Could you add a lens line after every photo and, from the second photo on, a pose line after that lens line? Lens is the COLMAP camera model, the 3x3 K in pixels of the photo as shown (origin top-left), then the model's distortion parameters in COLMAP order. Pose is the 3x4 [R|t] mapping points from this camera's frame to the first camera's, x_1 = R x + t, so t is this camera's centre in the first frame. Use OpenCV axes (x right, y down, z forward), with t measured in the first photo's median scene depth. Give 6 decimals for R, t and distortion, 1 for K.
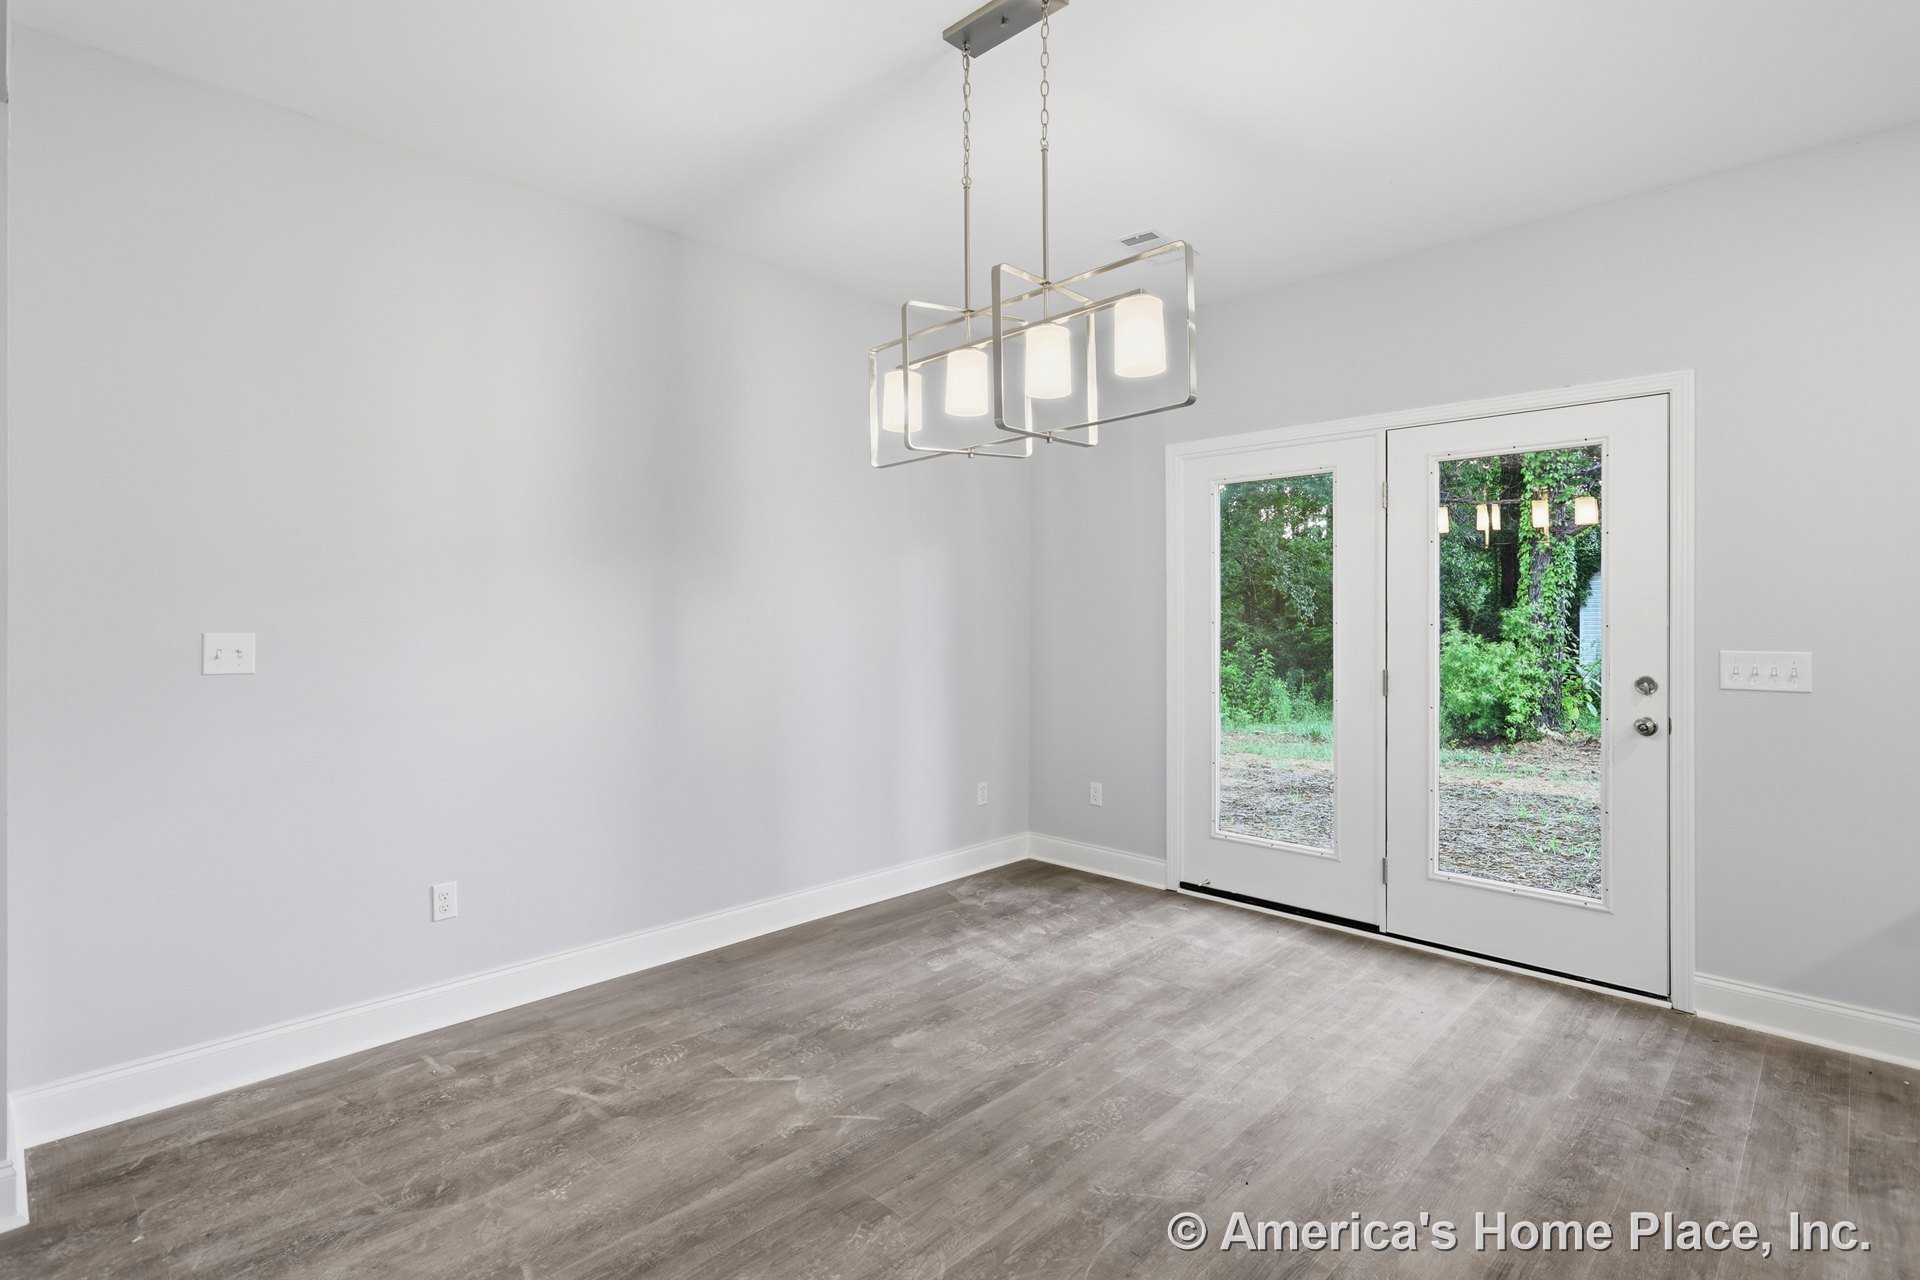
lens RADIAL K [[929.2, 0, 953.7], [0, 929.2, 611.9], [0, 0, 1]] dist [-0.001154, -0.001198]
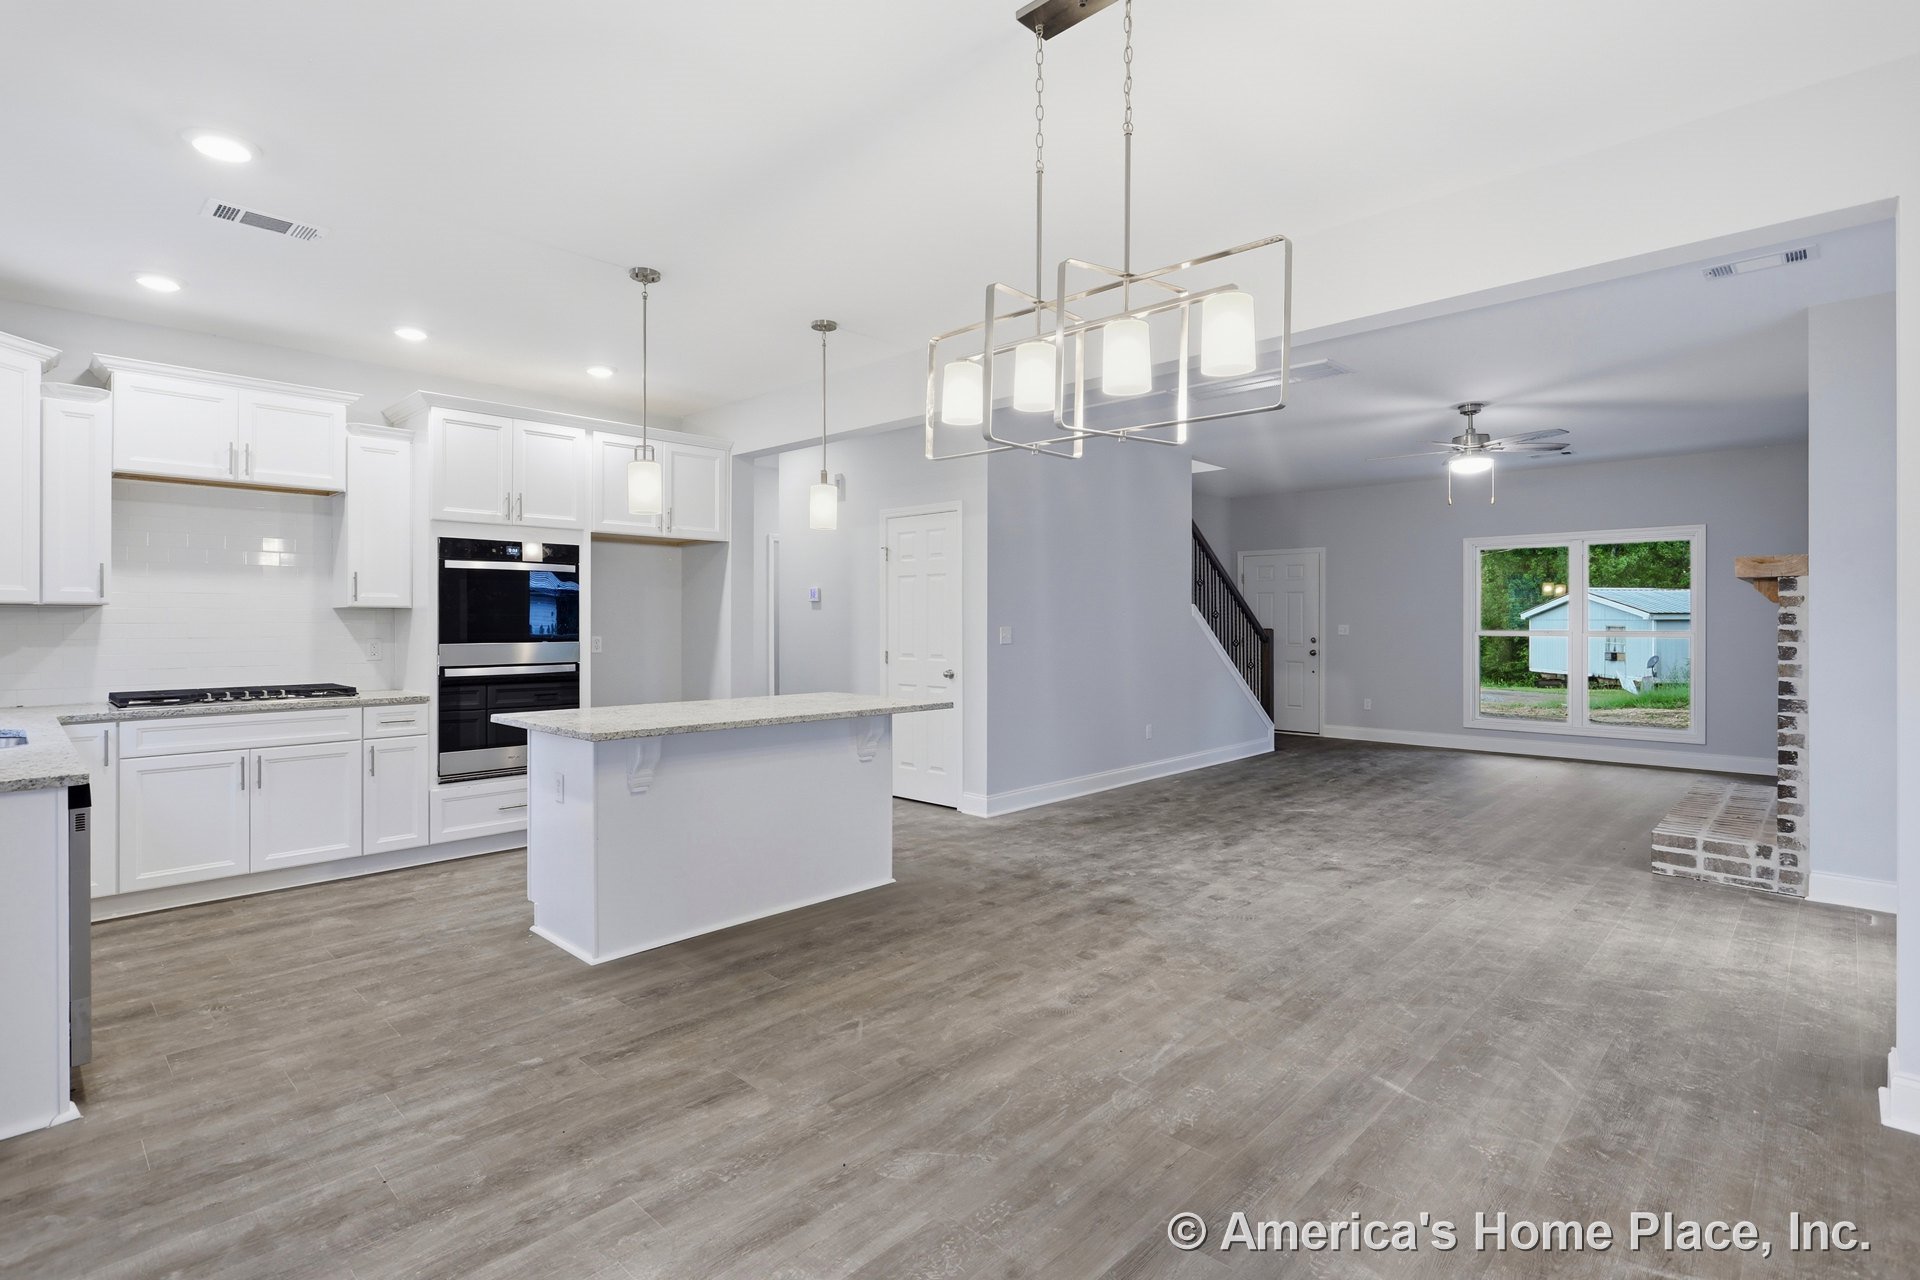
lens RADIAL K [[923.0, 0, 959.0], [0, 923.0, 621.3], [0, 0, 1]] dist [-0.001857, 0.000250]
pose [[-0.999947, -0.000724, -0.010242, 0.164469], [-0.000705, 0.999998, -0.001787, 0.006902], [0.010243, -0.001779, -0.999946, 1.686771]]
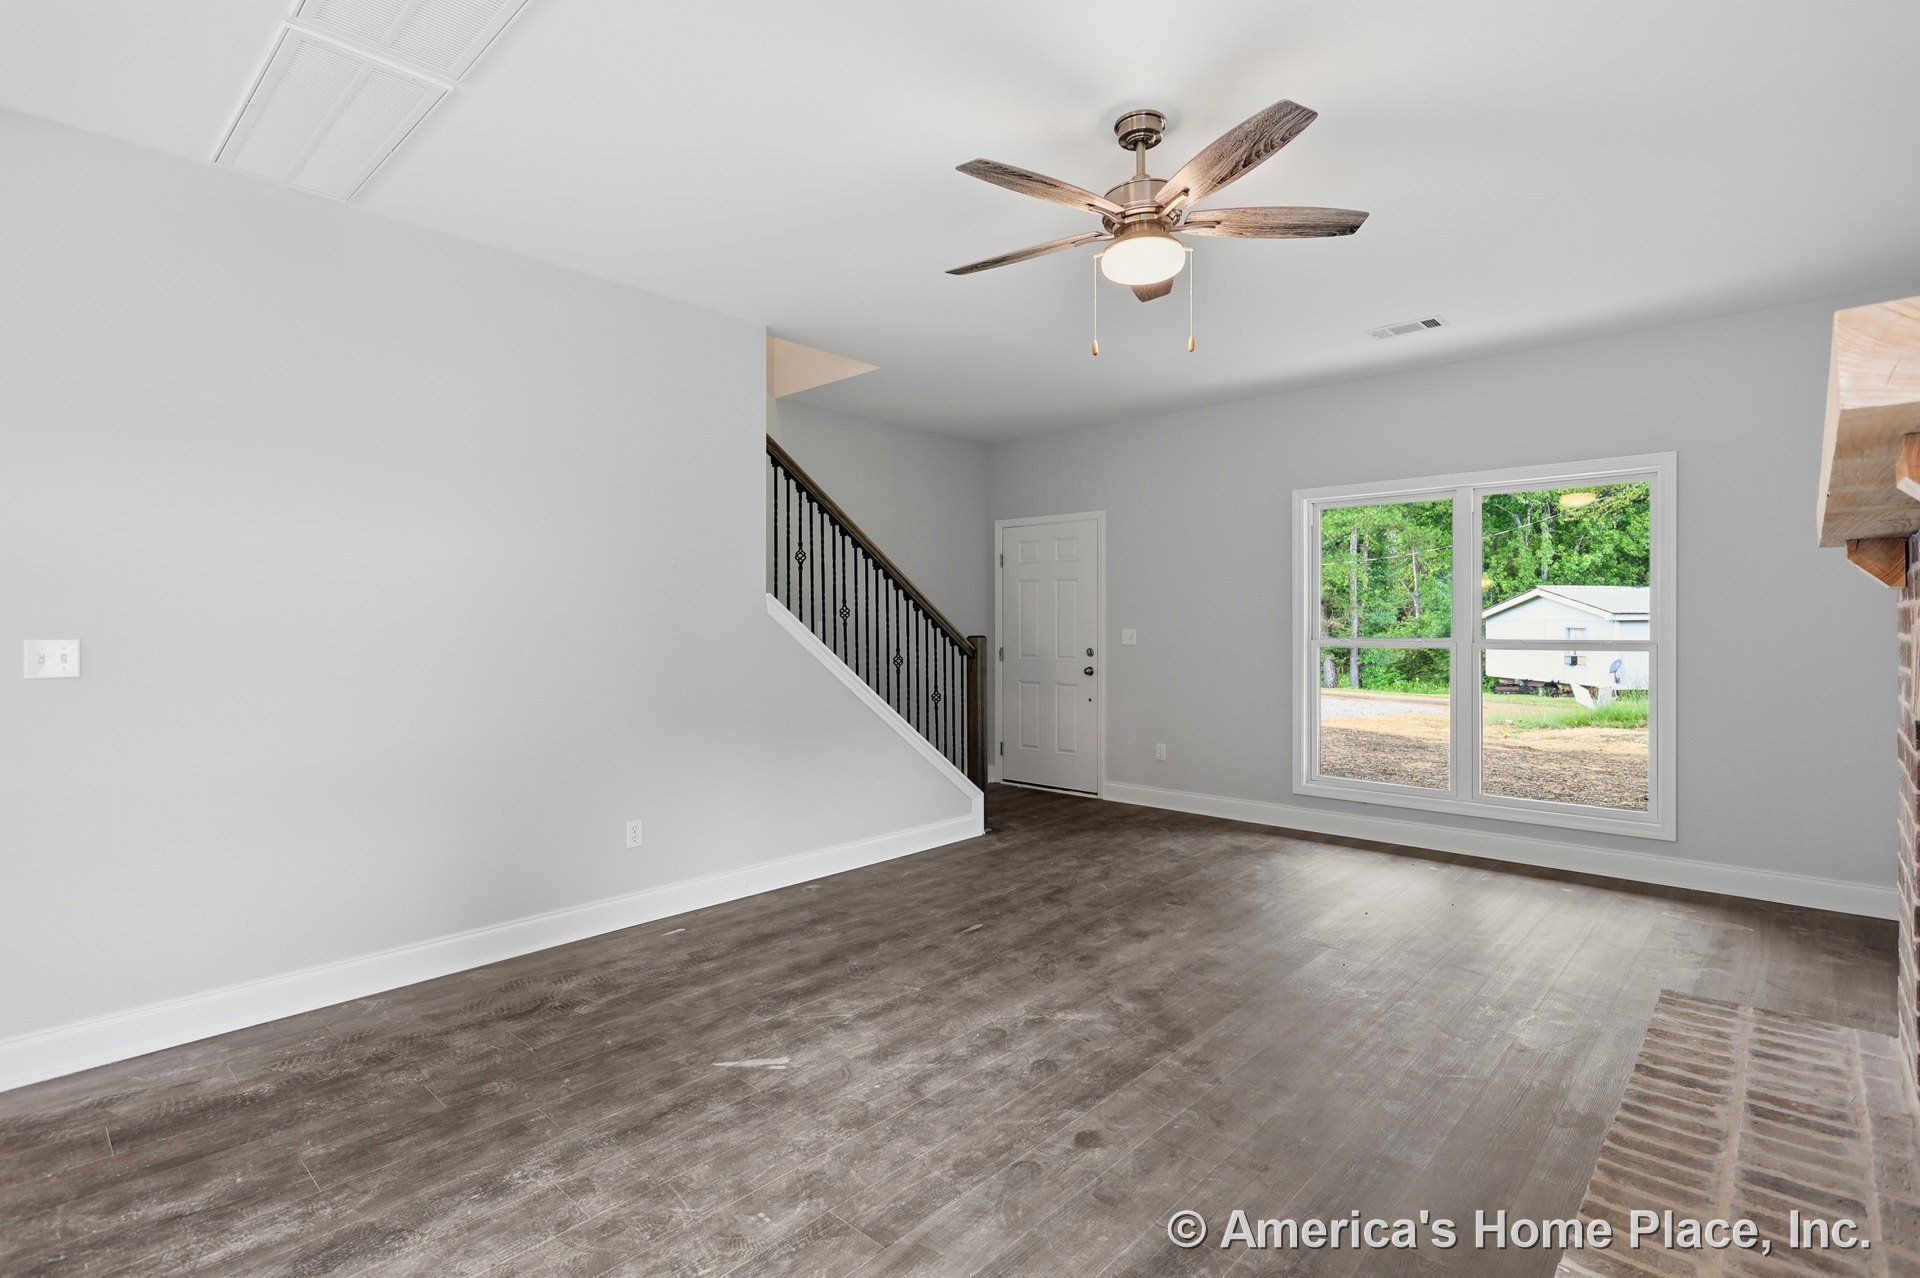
lens RADIAL K [[916.2, 0, 956.2], [0, 916.2, 626.8], [0, 0, 1]] dist [0.000990, 0.001211]
pose [[-0.999603, 0.000525, -0.028168, -0.967427], [0.000451, 0.999996, 0.002626, 0.000827], [0.028169, 0.002613, -0.999600, 0.306839]]
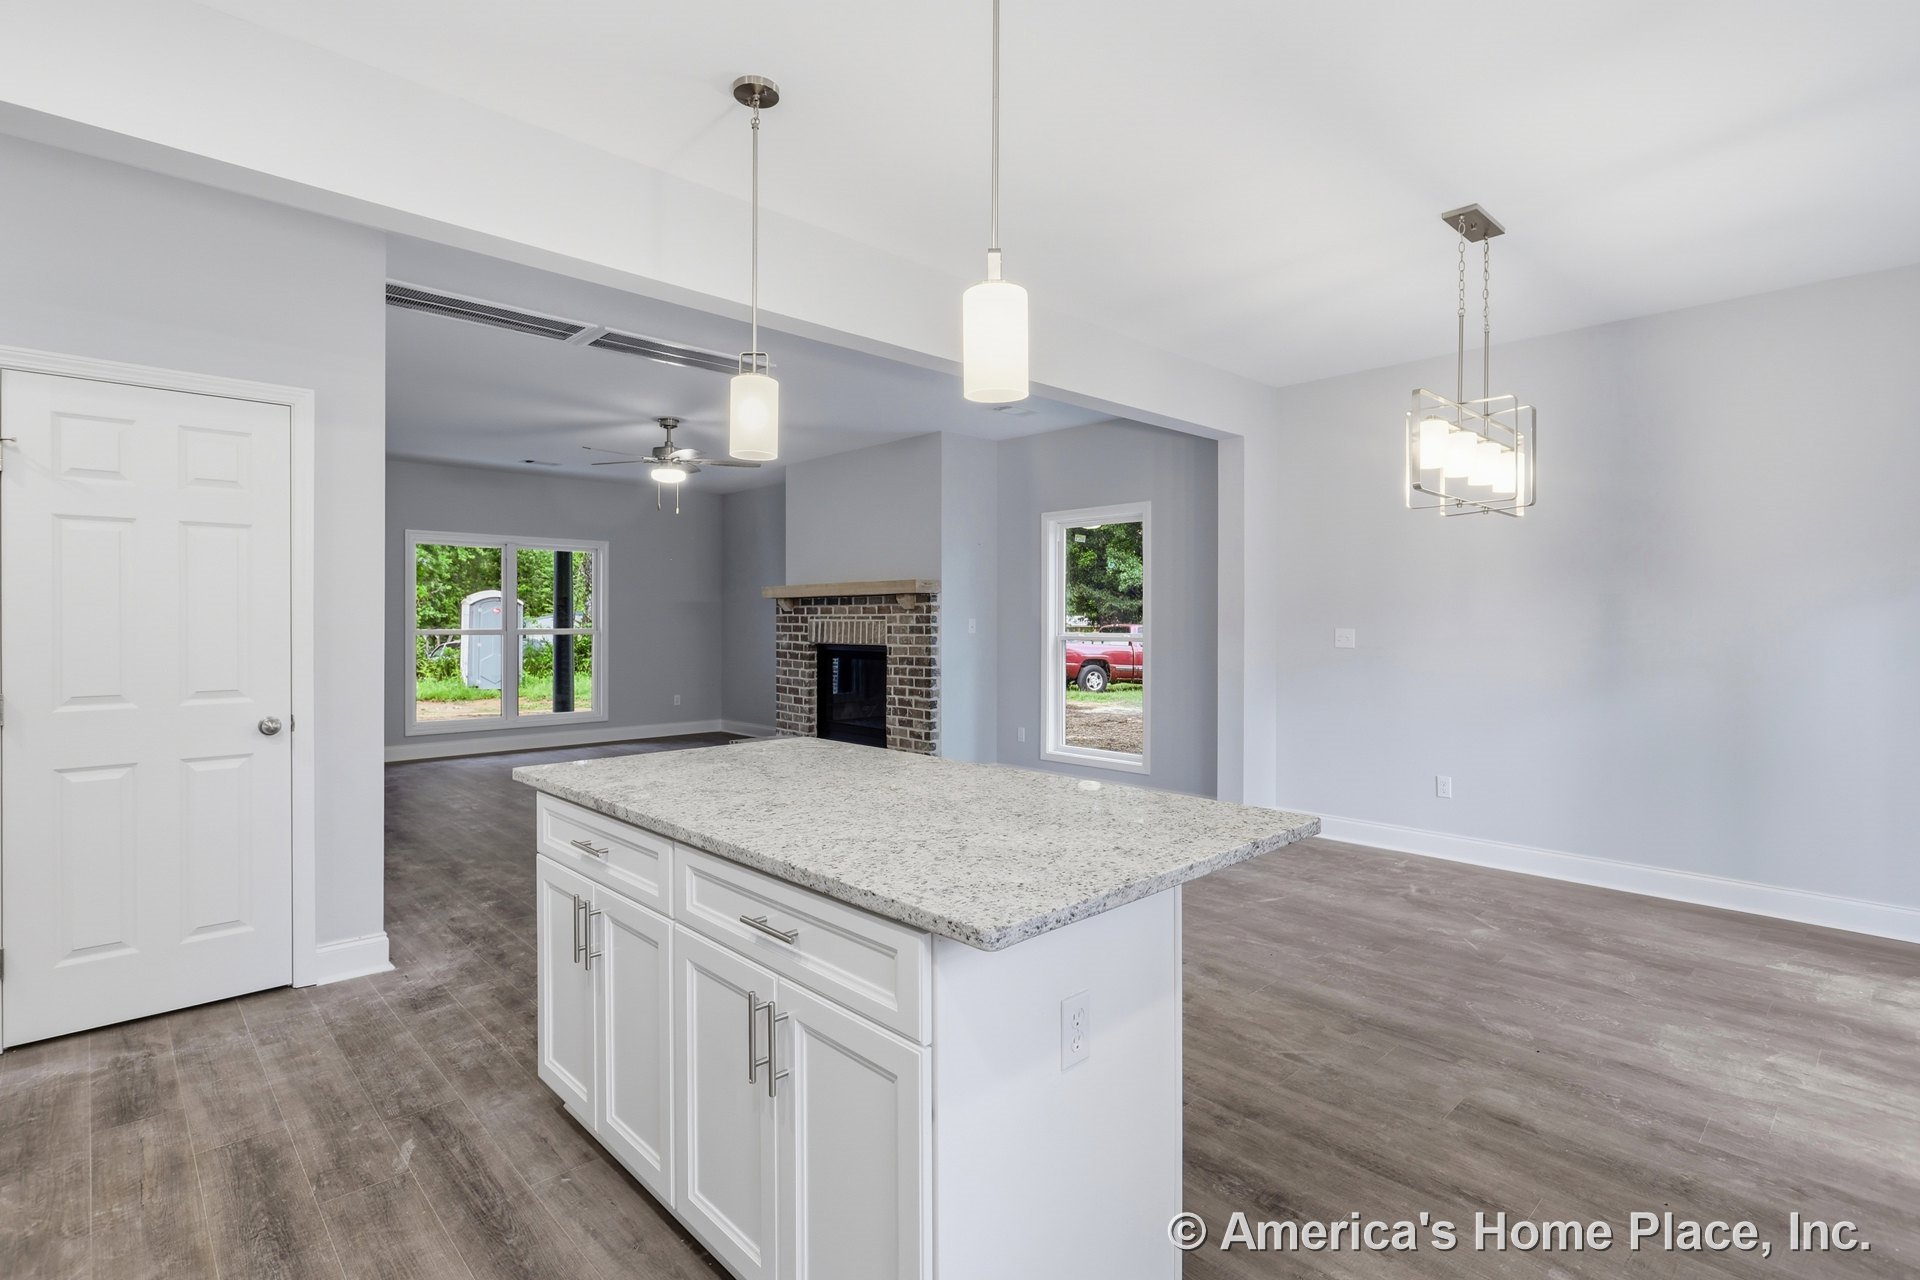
lens RADIAL K [[916.2, 0, 956.2], [0, 916.2, 627.8], [0, 0, 1]] dist [0.000990, 0.001211]
pose [[-0.038054, 0.007568, -0.999247, 1.360566], [0.002274, 0.999969, 0.007487, 0.002450], [0.999273, -0.001988, -0.038070, 0.187451]]
